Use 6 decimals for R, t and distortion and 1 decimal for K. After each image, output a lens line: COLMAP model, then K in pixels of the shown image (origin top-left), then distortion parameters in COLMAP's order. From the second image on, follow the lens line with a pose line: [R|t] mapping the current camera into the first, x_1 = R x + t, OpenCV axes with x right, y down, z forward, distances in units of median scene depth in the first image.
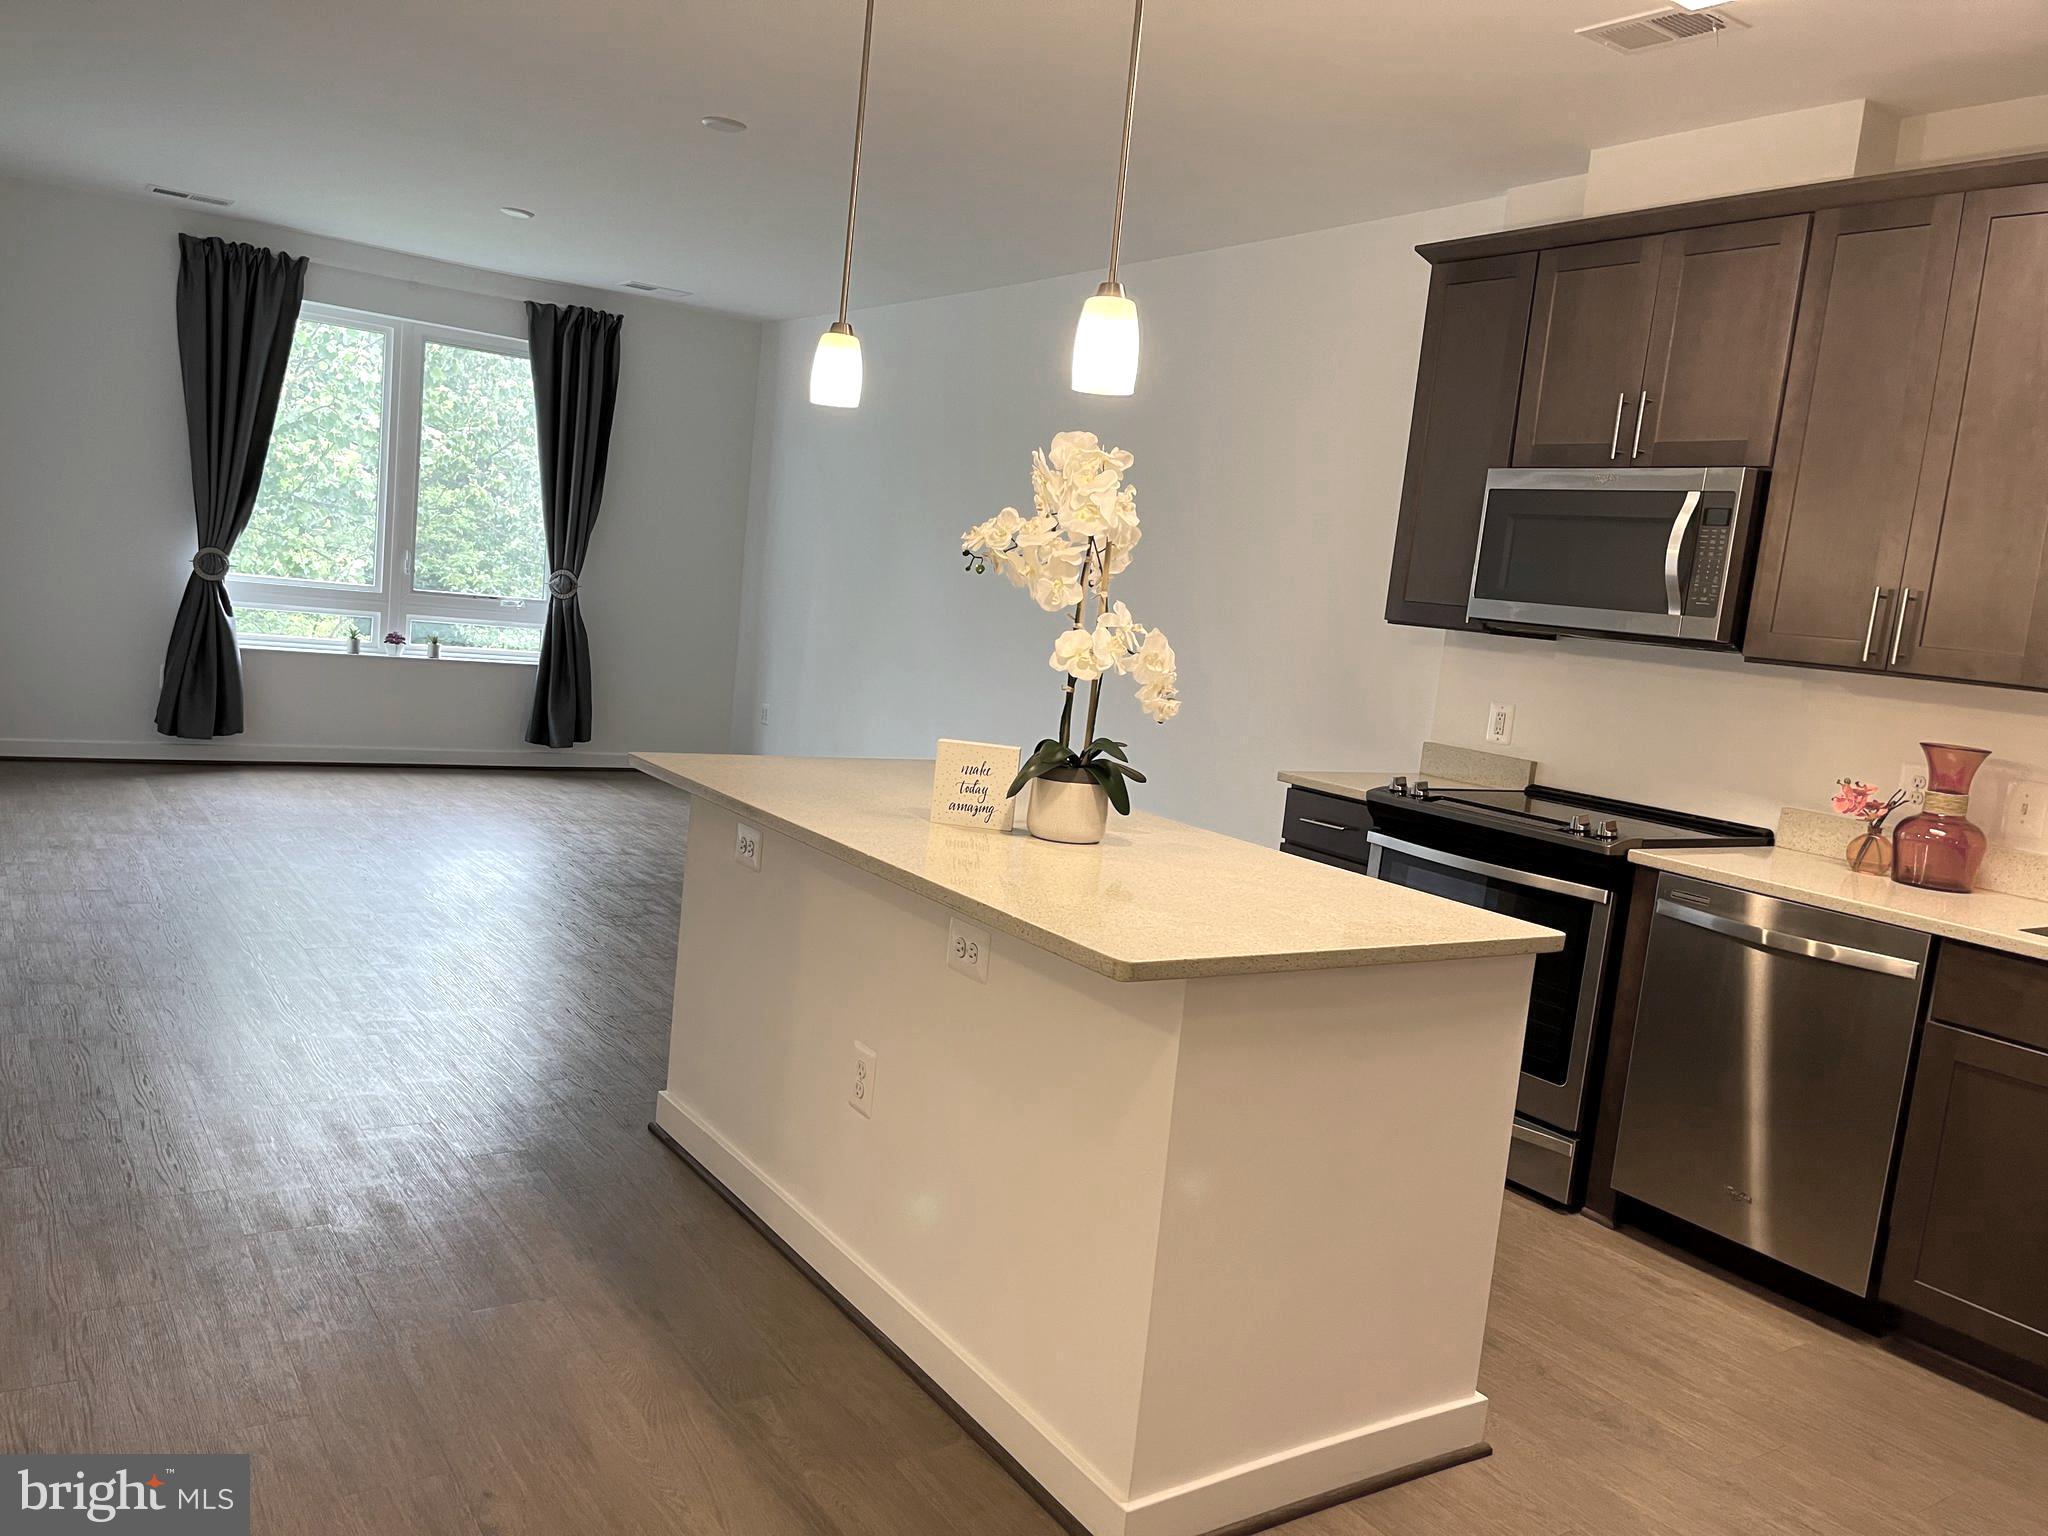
lens RADIAL K [[1544.6, 0, 1005.6], [0, 1544.6, 766.6], [0, 0, 1]] dist [0.057628, -0.071173]
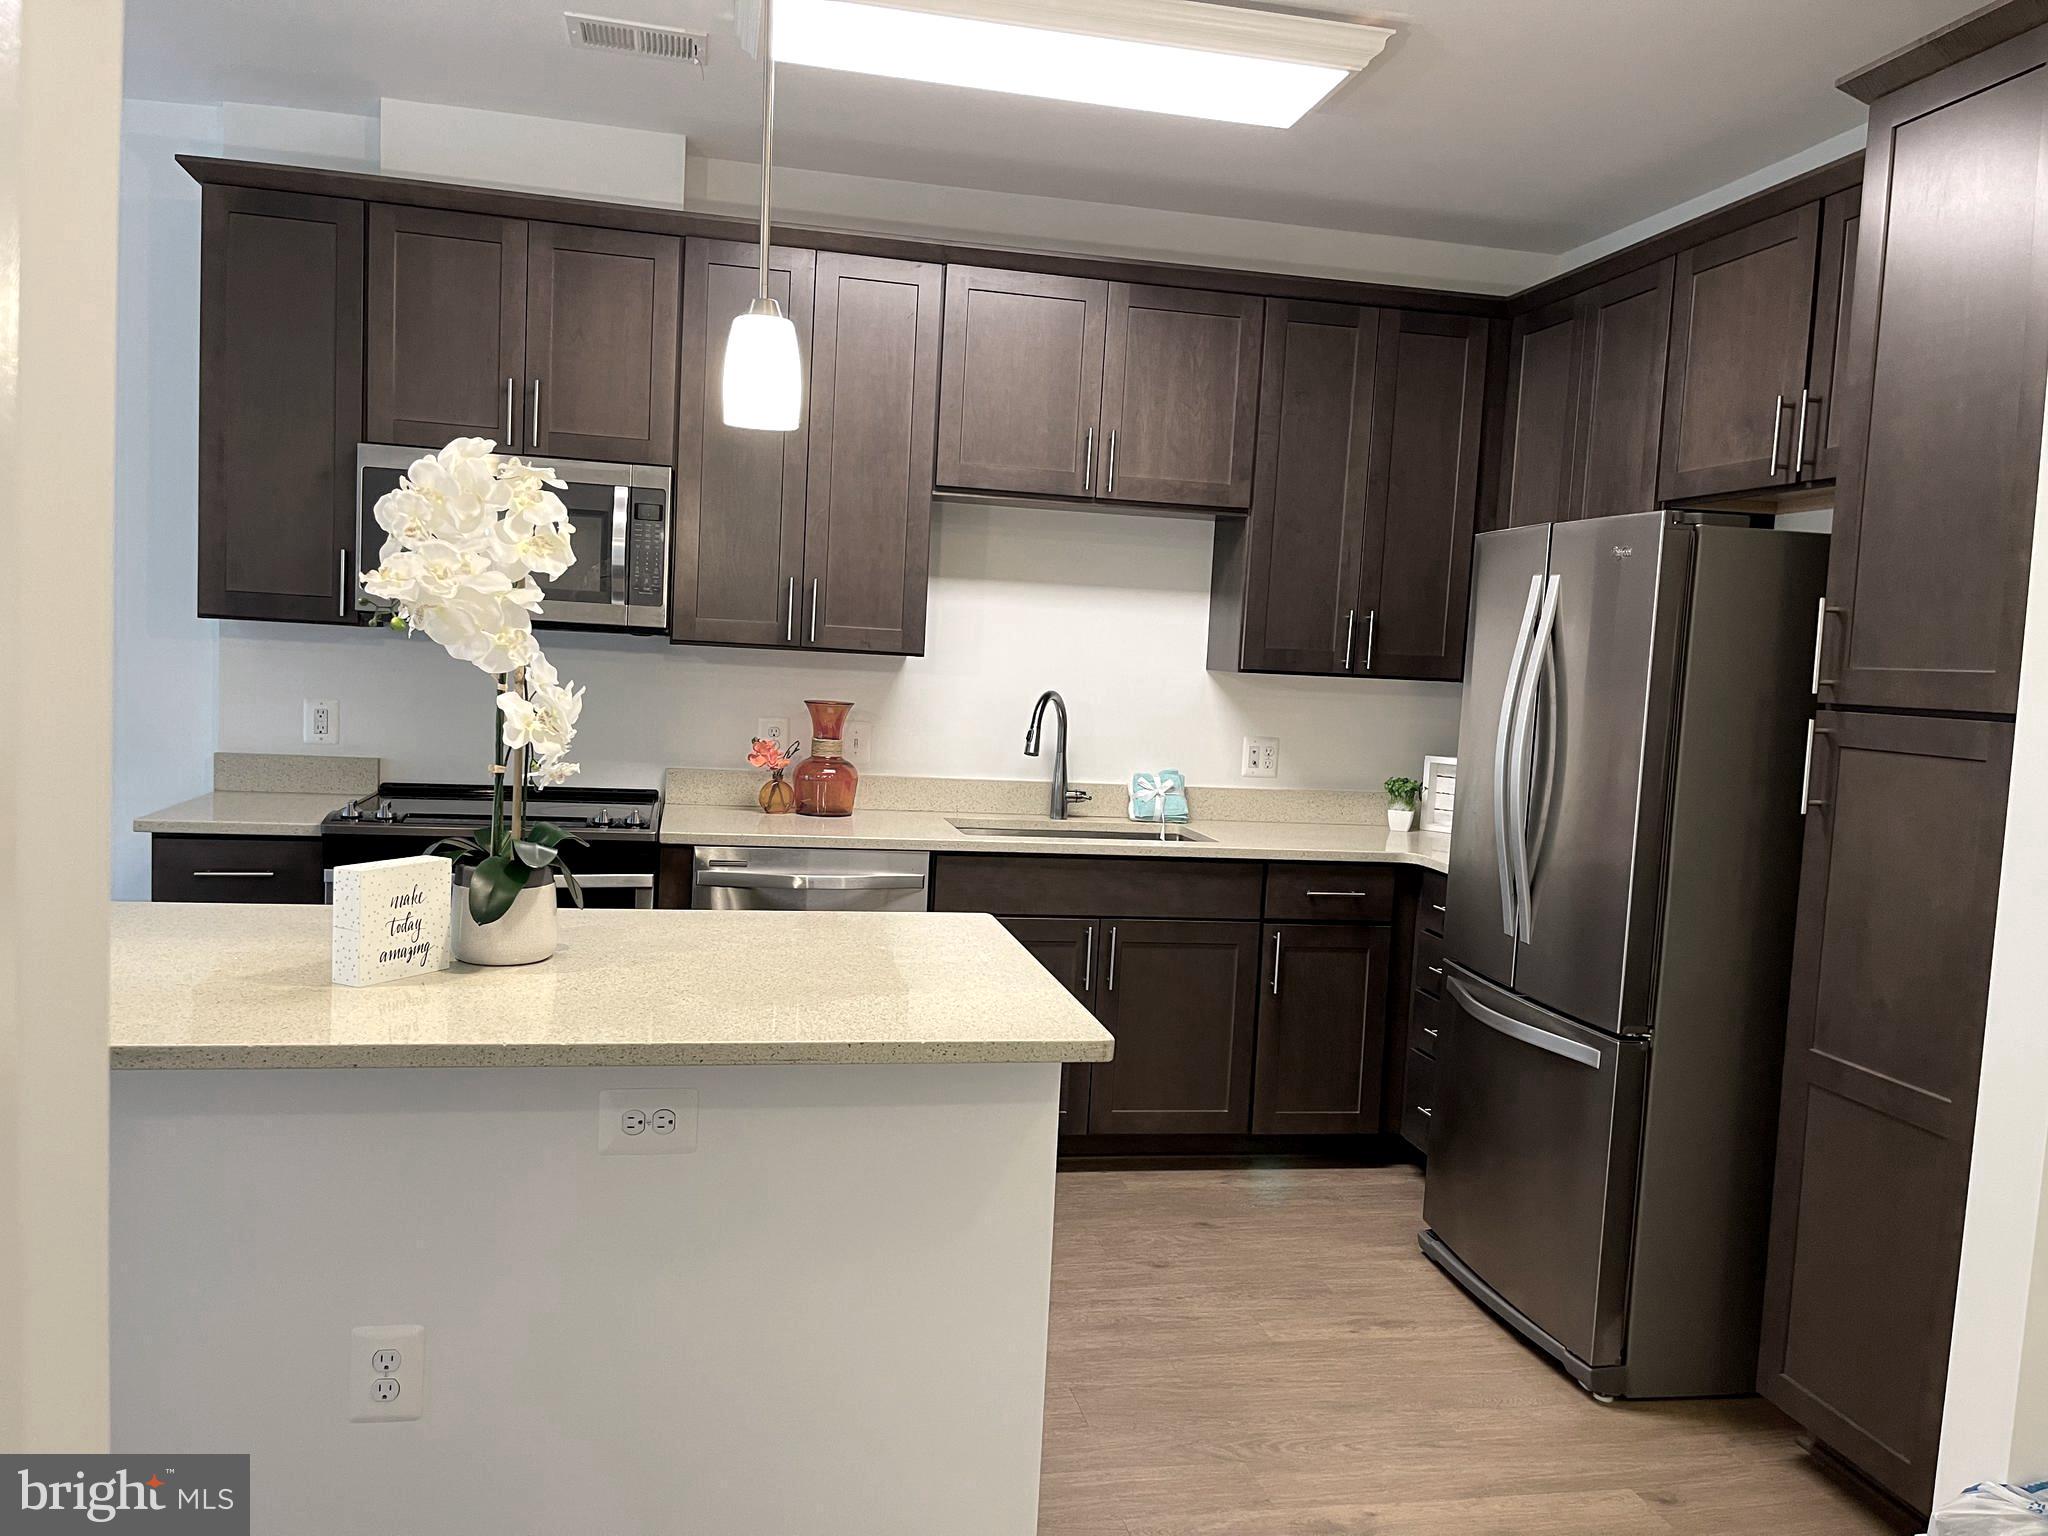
lens RADIAL K [[1544.6, 0, 1021.3], [0, 1544.6, 768.5], [0, 0, 1]] dist [0.057628, -0.071173]
pose [[0.378547, -0.155713, 0.912390, -0.454718], [0.096171, 0.987029, 0.128550, -0.099827], [-0.920572, 0.039083, 0.388612, 0.359300]]
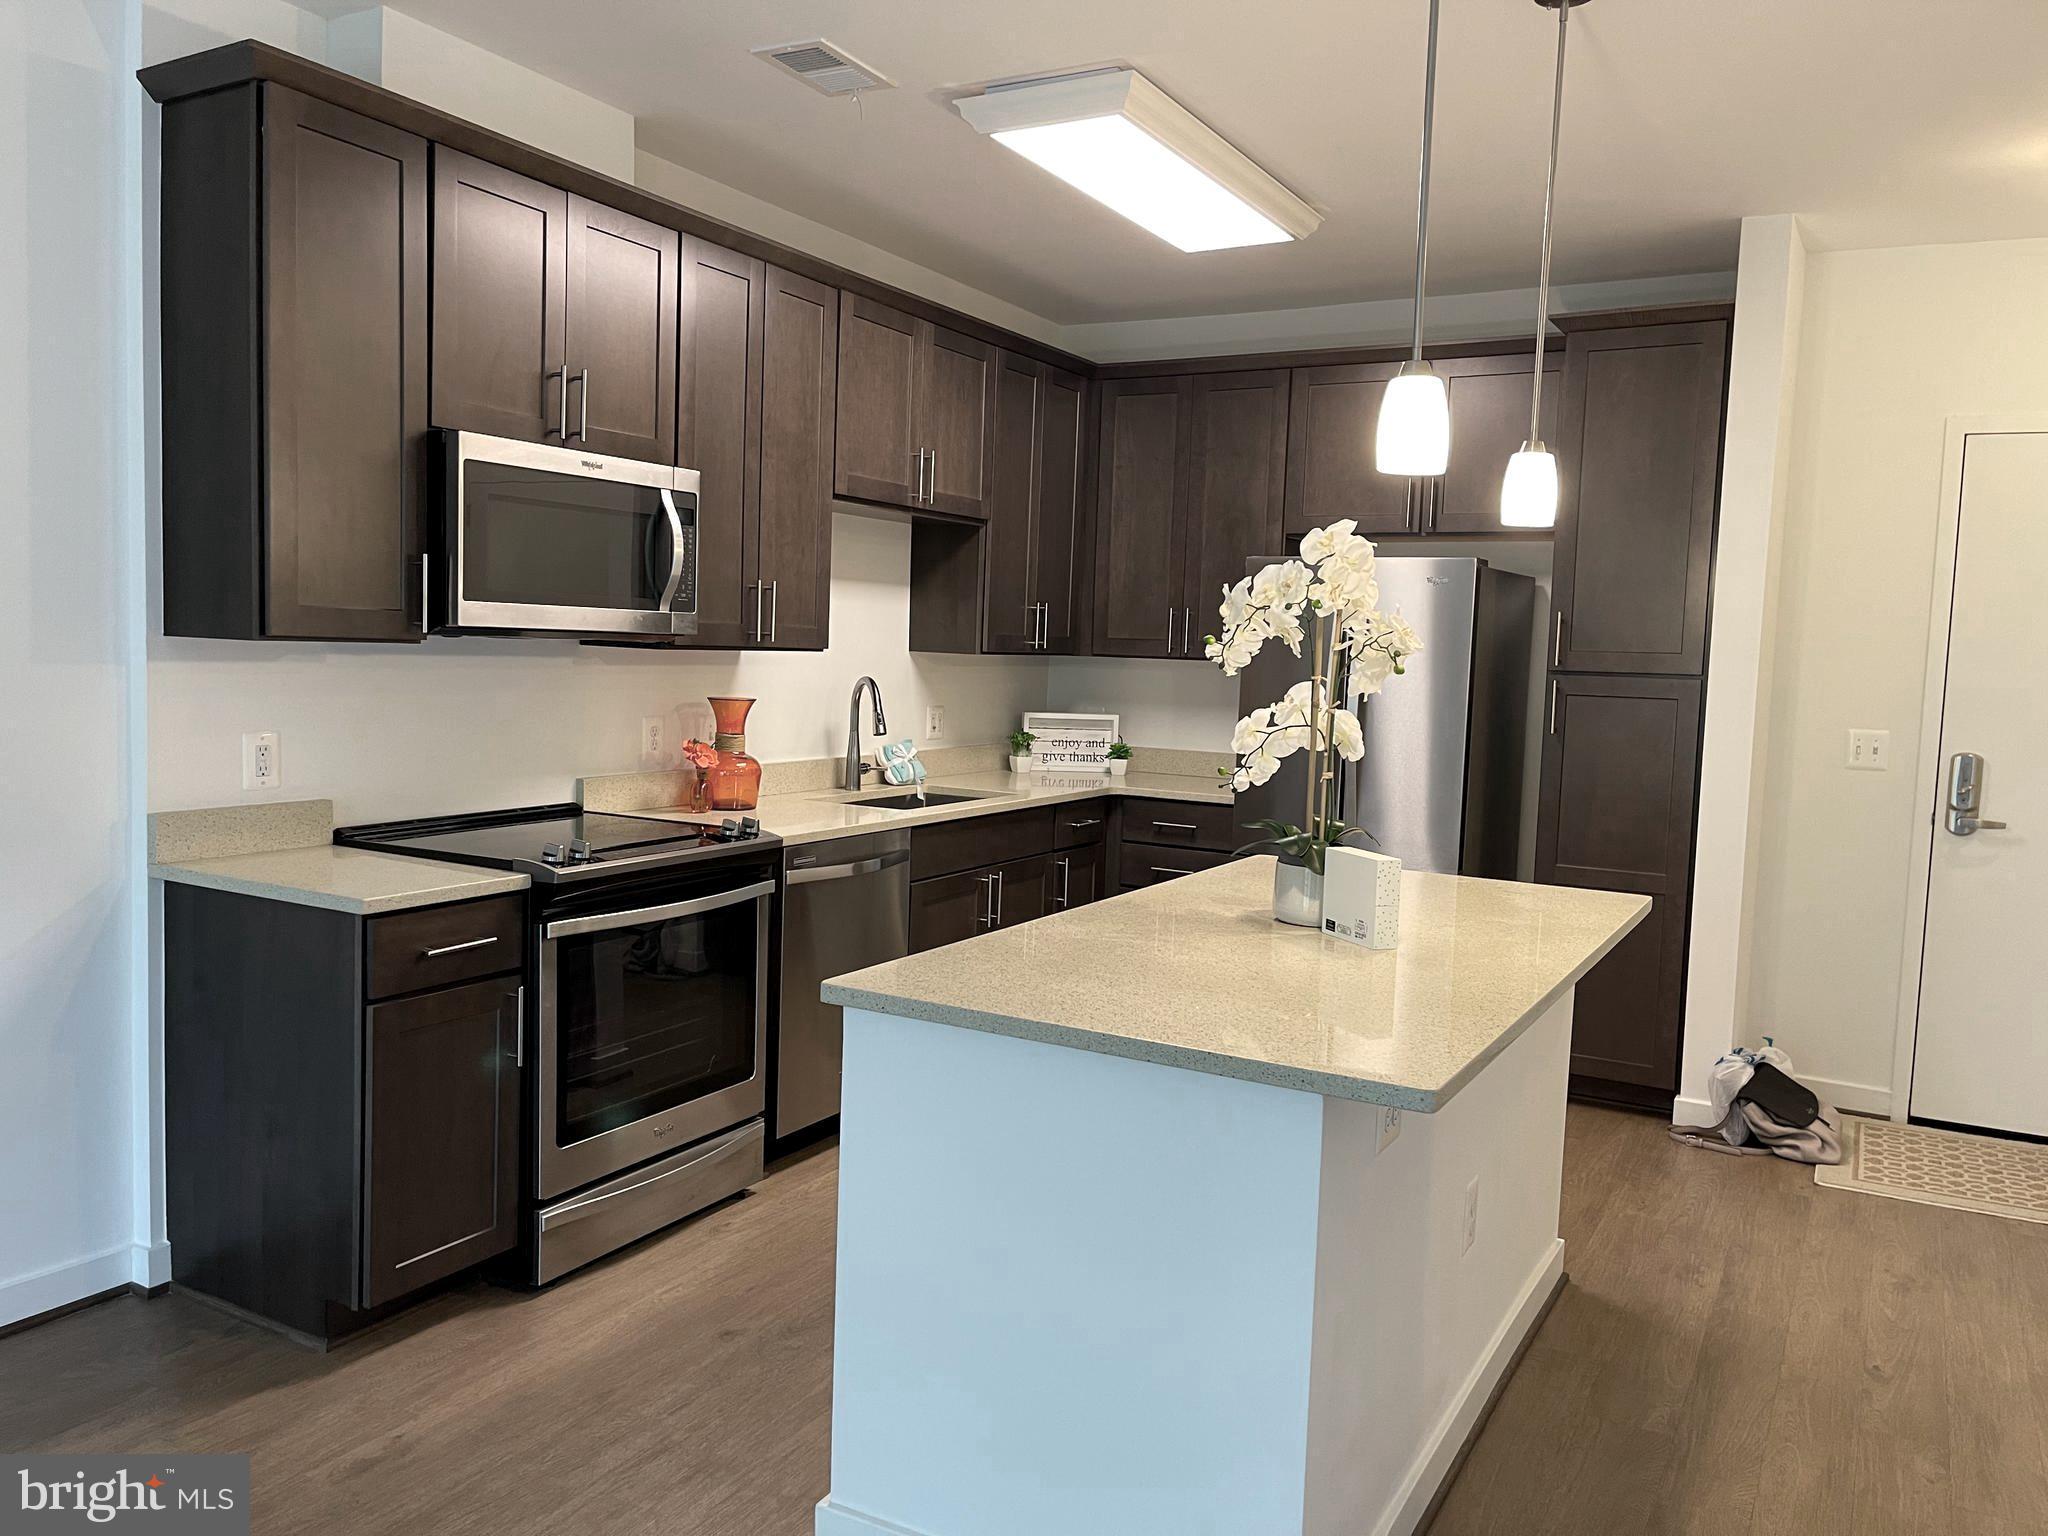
lens RADIAL K [[1544.6, 0, 1011.6], [0, 1544.6, 769.7], [0, 0, 1]] dist [0.057628, -0.071173]
pose [[-0.438524, -0.194840, 0.877345, -0.595362], [0.025289, 0.973155, 0.228758, -0.230385], [-0.898364, 0.122503, -0.421824, 1.278246]]
